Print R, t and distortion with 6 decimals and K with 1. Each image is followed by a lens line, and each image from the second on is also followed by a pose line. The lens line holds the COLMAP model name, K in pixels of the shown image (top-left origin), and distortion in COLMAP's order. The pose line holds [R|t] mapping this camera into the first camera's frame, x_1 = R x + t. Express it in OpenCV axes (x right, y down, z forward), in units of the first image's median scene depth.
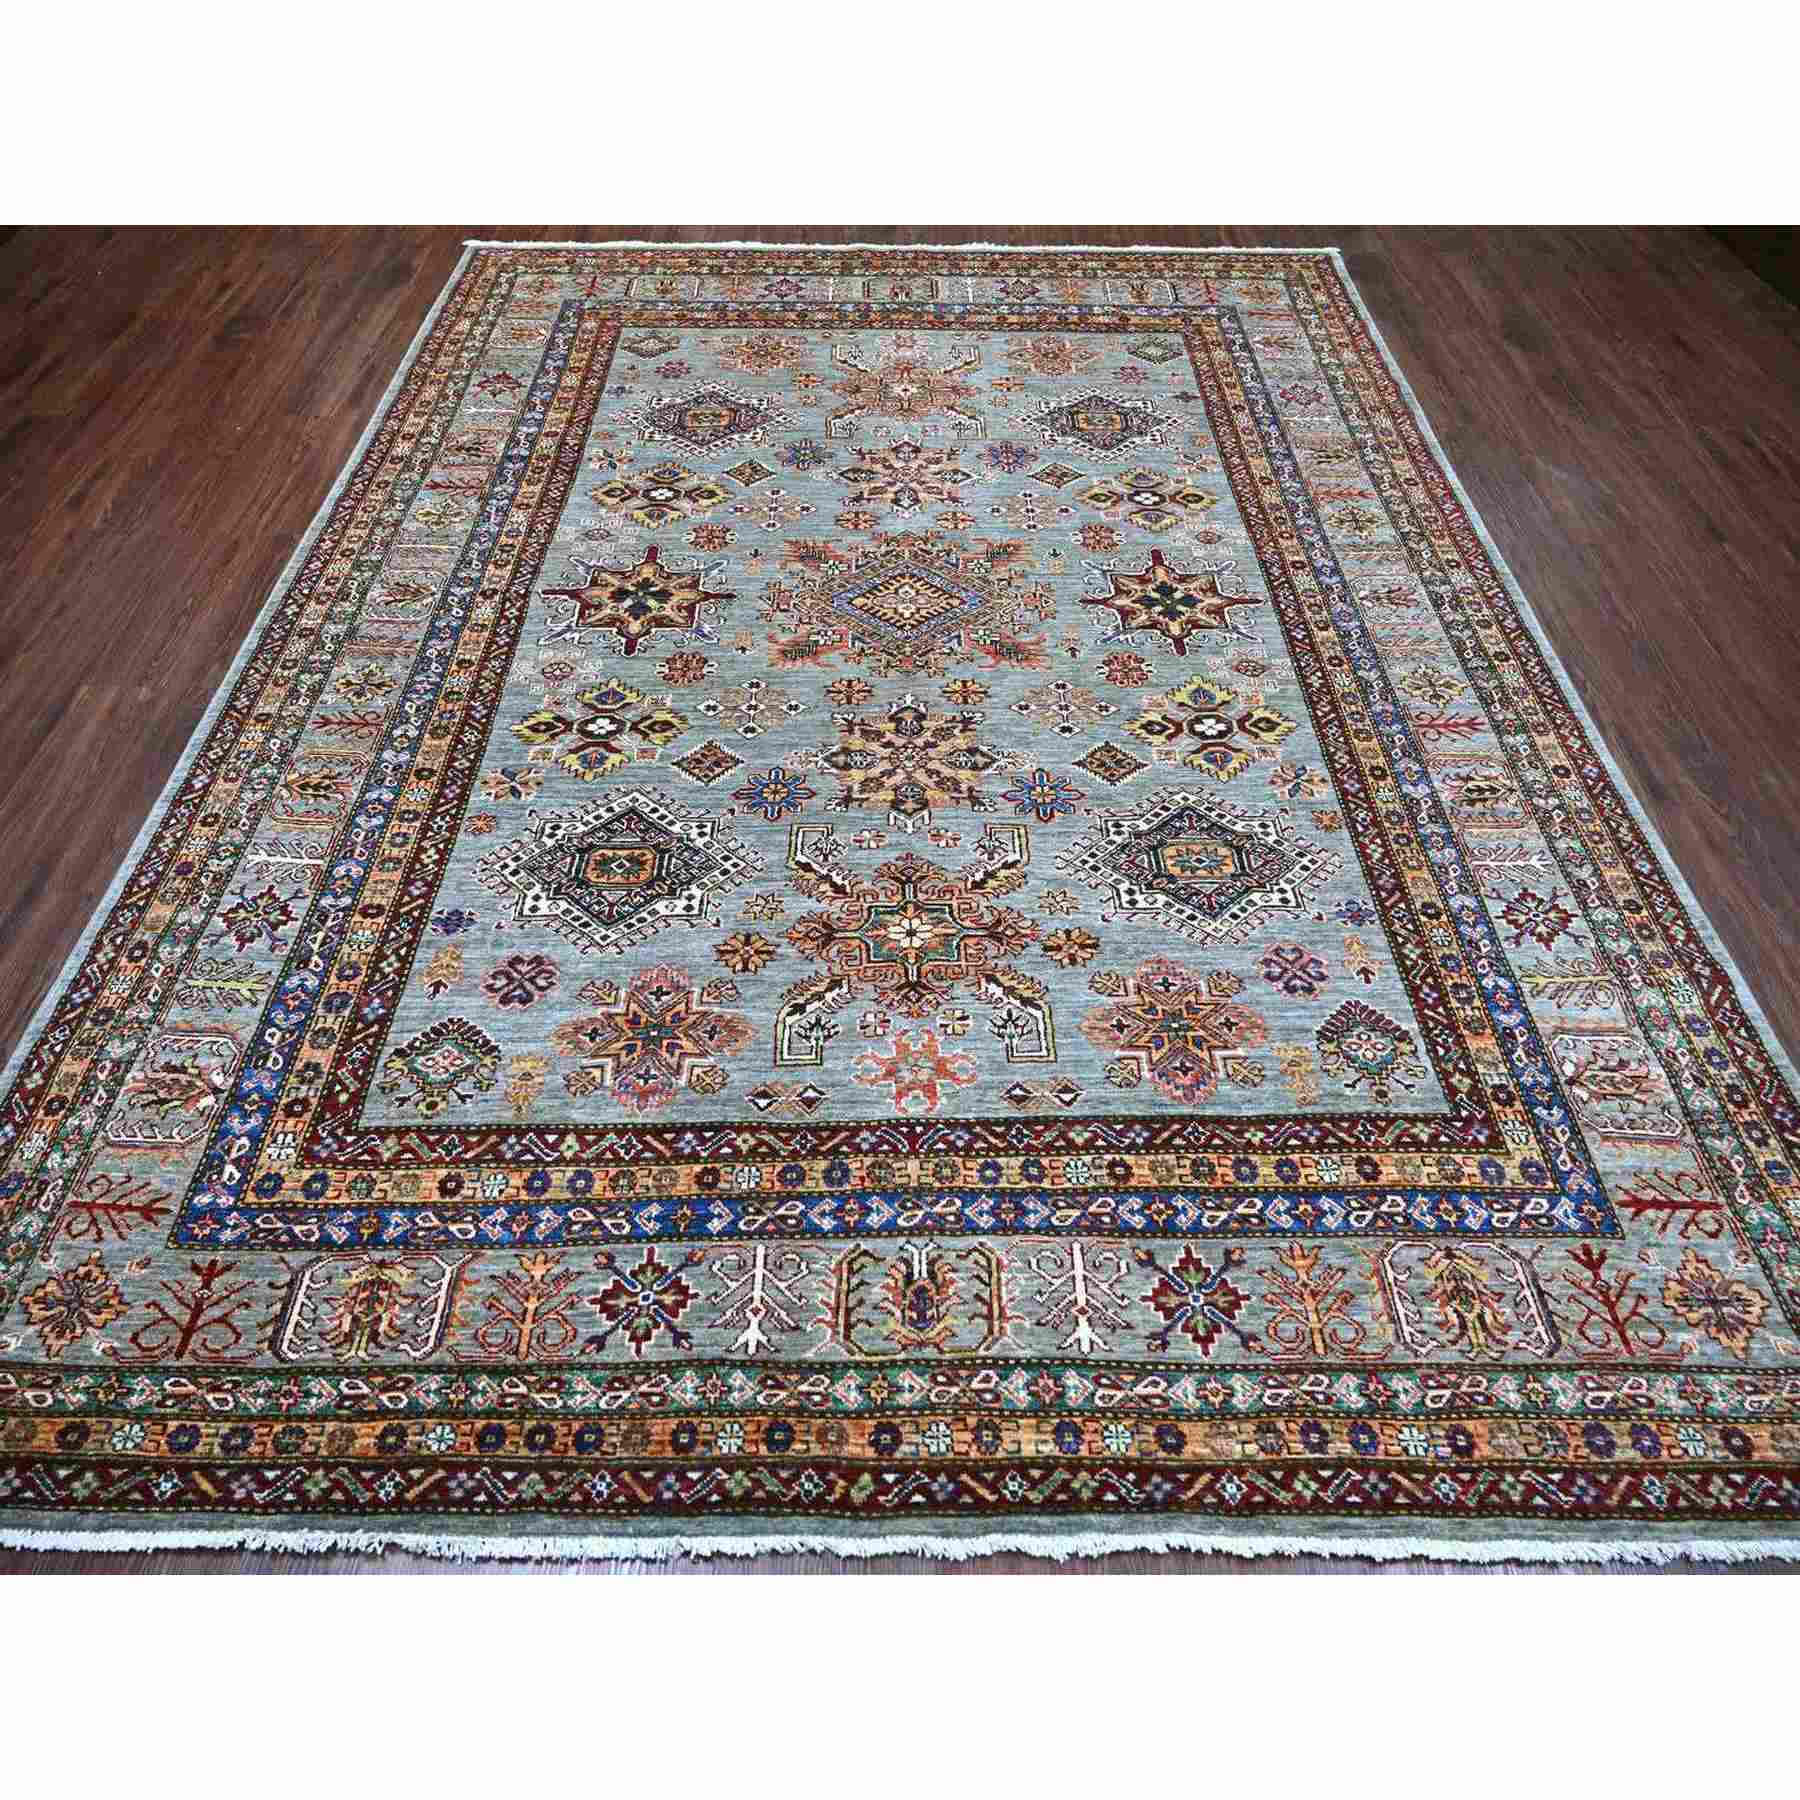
lens RADIAL K [[1113.7, 0, 912.0], [0, 1113.7, 848.4], [0, 0, 1]] dist [-0.010492, 0.002351]
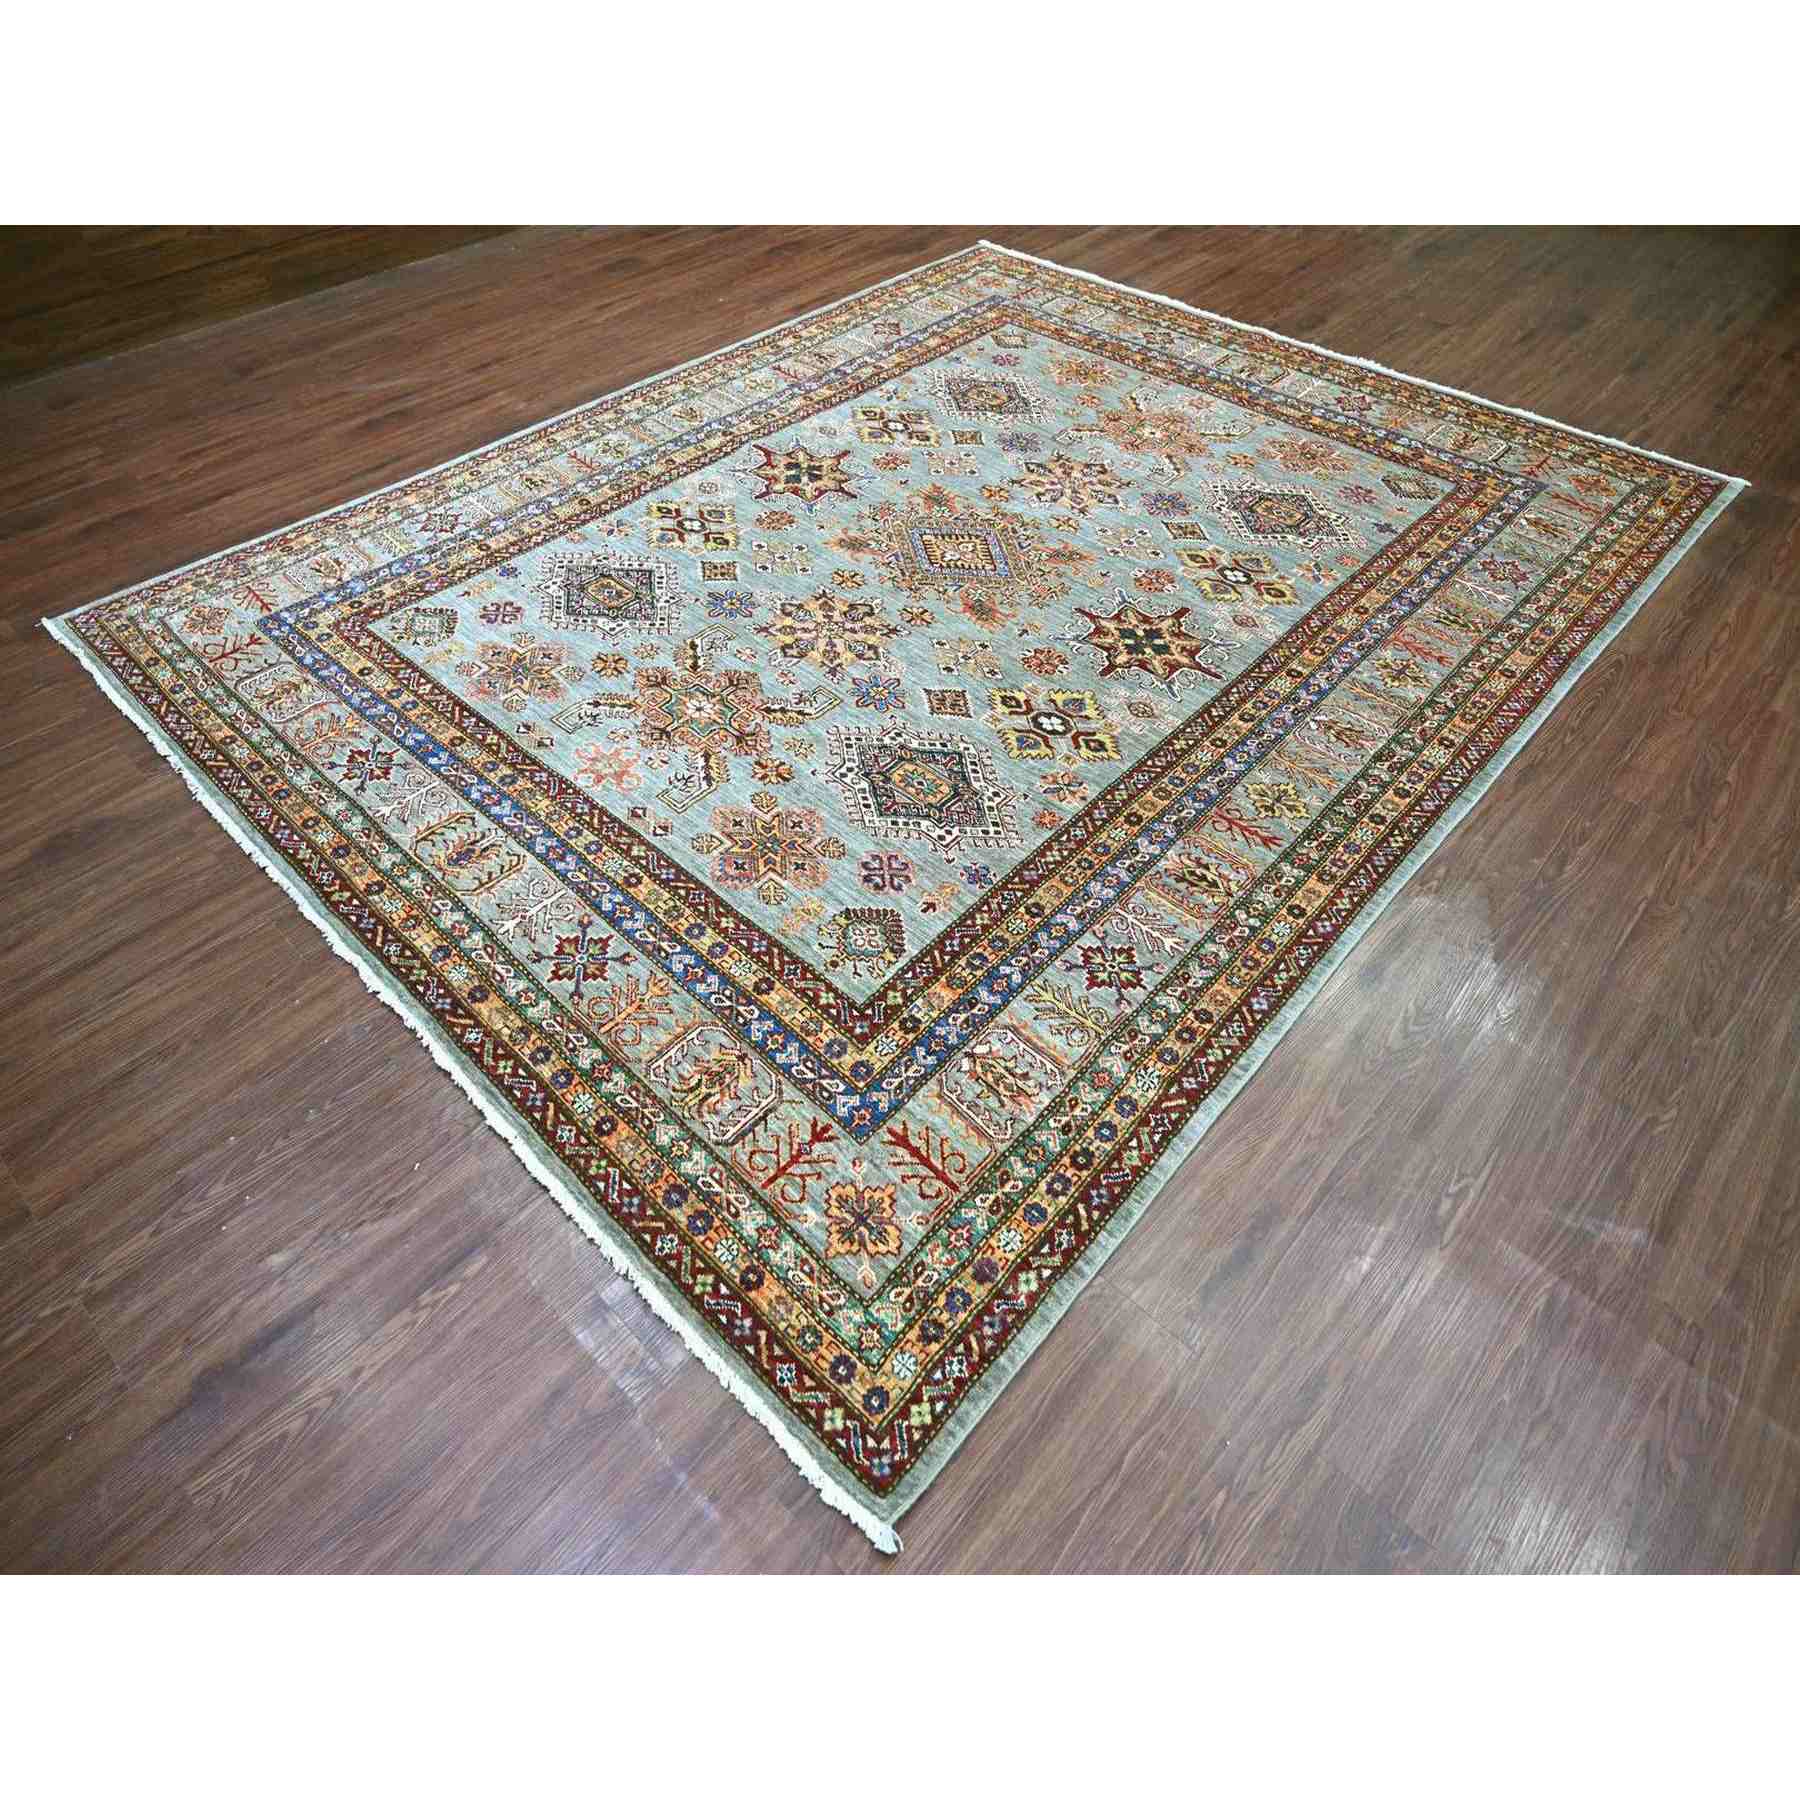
lens RADIAL K [[1113.7, 0, 912.0], [0, 1113.7, 848.4], [0, 0, 1]] dist [-0.010492, 0.002351]
pose [[0.731102, 0.490305, -0.474437, 0.862961], [-0.522992, 0.849309, 0.071790, -0.010632], [0.438142, 0.195641, 0.877357, -0.024876]]
